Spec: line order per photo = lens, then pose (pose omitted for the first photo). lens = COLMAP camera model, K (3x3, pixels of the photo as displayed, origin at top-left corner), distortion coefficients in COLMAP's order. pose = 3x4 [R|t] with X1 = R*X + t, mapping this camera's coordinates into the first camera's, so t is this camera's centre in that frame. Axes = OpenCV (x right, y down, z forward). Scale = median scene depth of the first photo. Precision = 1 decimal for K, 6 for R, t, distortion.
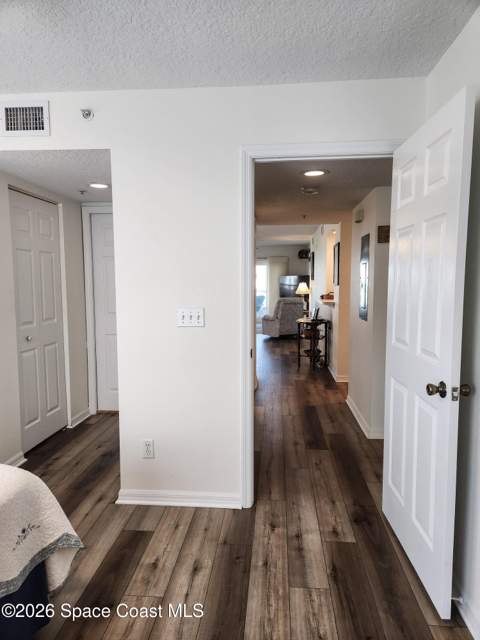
lens RADIAL K [[425.8, 0, 240.5], [0, 425.8, 318.9], [0, 0, 1]] dist [0.040918, -0.029441]
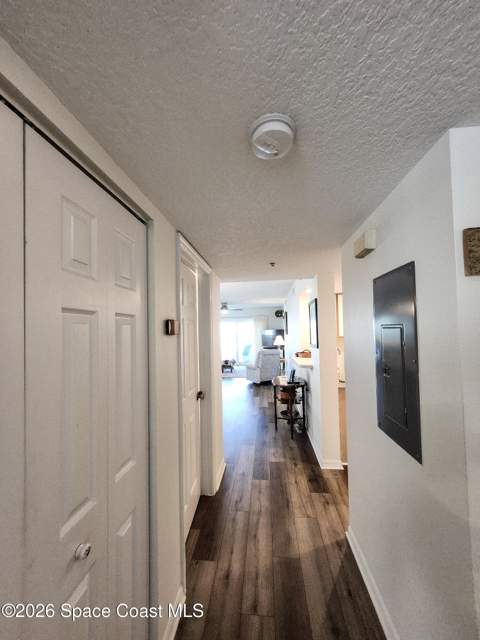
lens RADIAL K [[253.4, 0, 239.0], [0, 253.4, 321.4], [0, 0, 1]] dist [0.001122, 0.000534]
pose [[0.999655, -0.019580, -0.017480, 0.066634], [0.017273, 0.992188, -0.123554, -0.057730], [0.019763, 0.123209, 0.992184, 0.393475]]
